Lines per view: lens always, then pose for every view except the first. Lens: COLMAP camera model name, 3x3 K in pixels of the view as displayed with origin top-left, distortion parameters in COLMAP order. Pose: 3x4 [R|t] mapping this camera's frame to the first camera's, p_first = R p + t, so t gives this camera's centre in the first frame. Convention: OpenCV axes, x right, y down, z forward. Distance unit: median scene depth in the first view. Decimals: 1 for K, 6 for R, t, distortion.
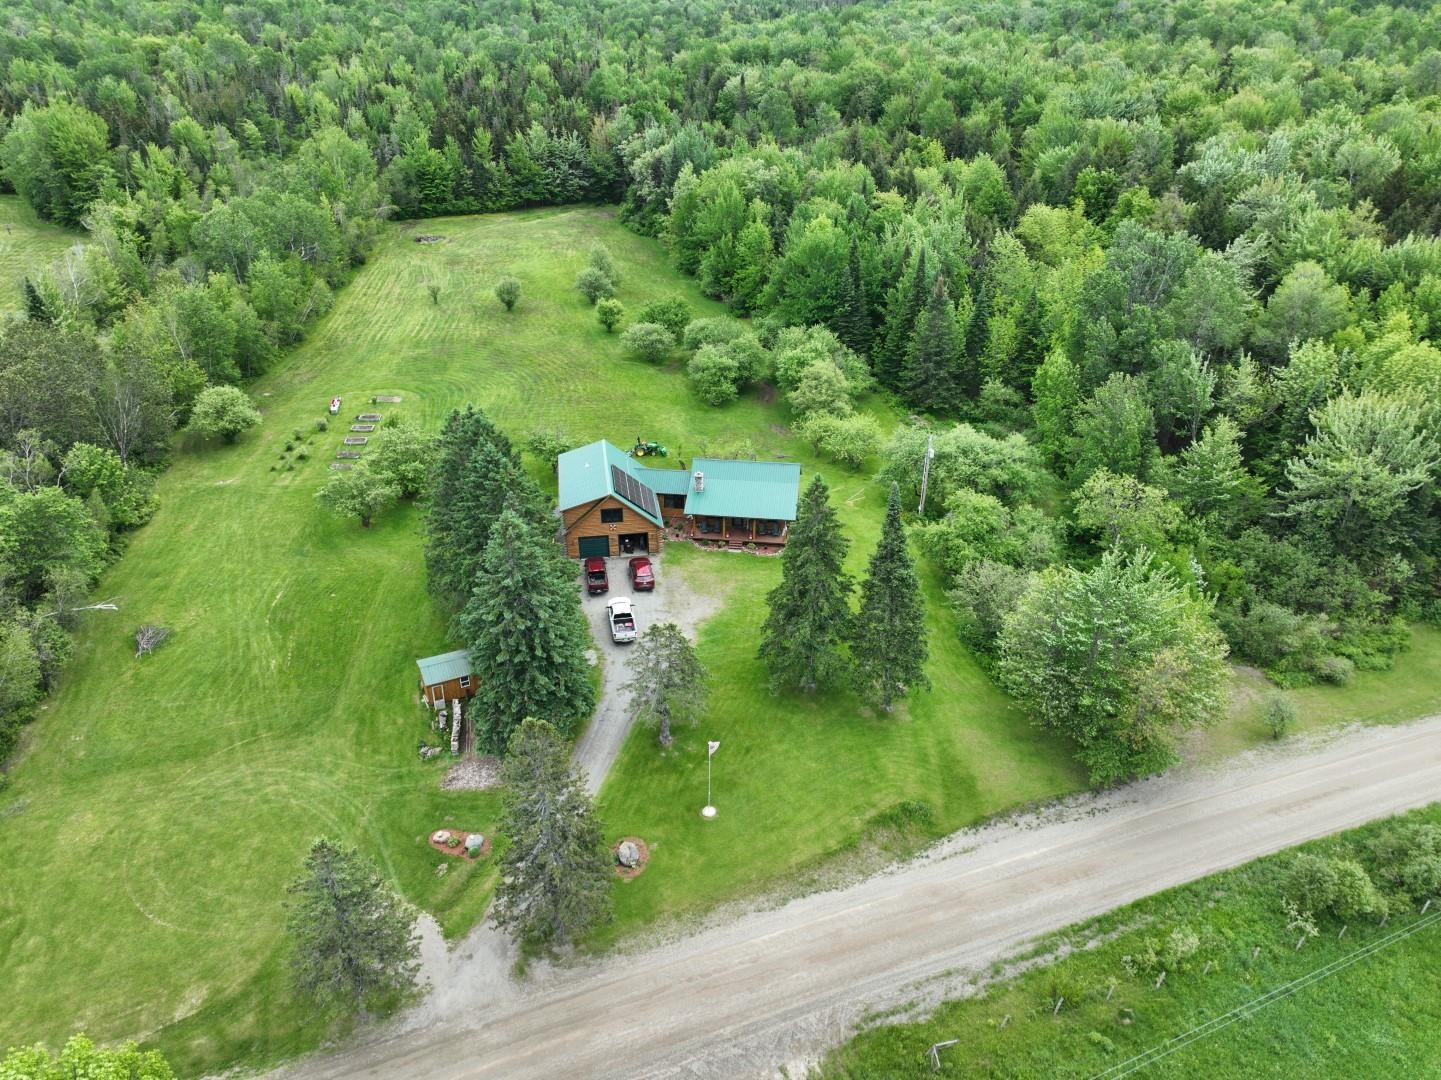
lens RADIAL K [[1018.8, 0, 720.5], [0, 1018.8, 540.0], [0, 0, 1]] dist [0.003976, 0.009144]
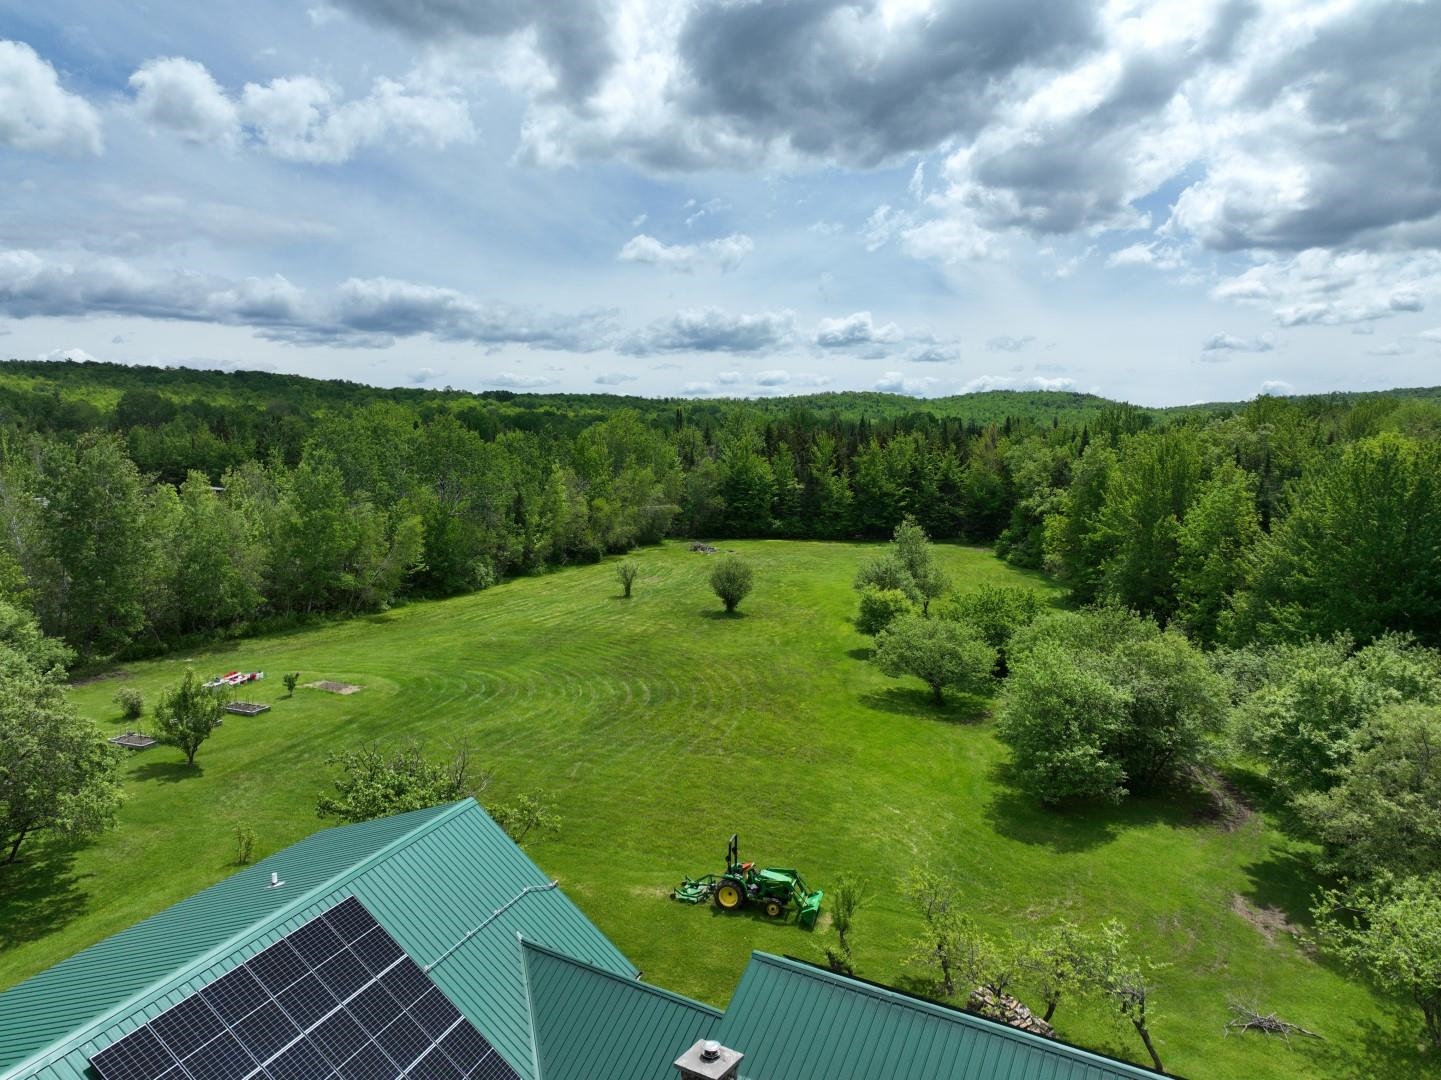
lens RADIAL K [[1018.8, 0, 720.5], [0, 1018.8, 540.0], [0, 0, 1]] dist [0.003976, 0.009144]
pose [[0.901151, 0.036044, -0.432005, 0.024373], [-0.214496, 0.903074, -0.372087, -0.037931], [0.376721, 0.427970, 0.821537, 0.393370]]
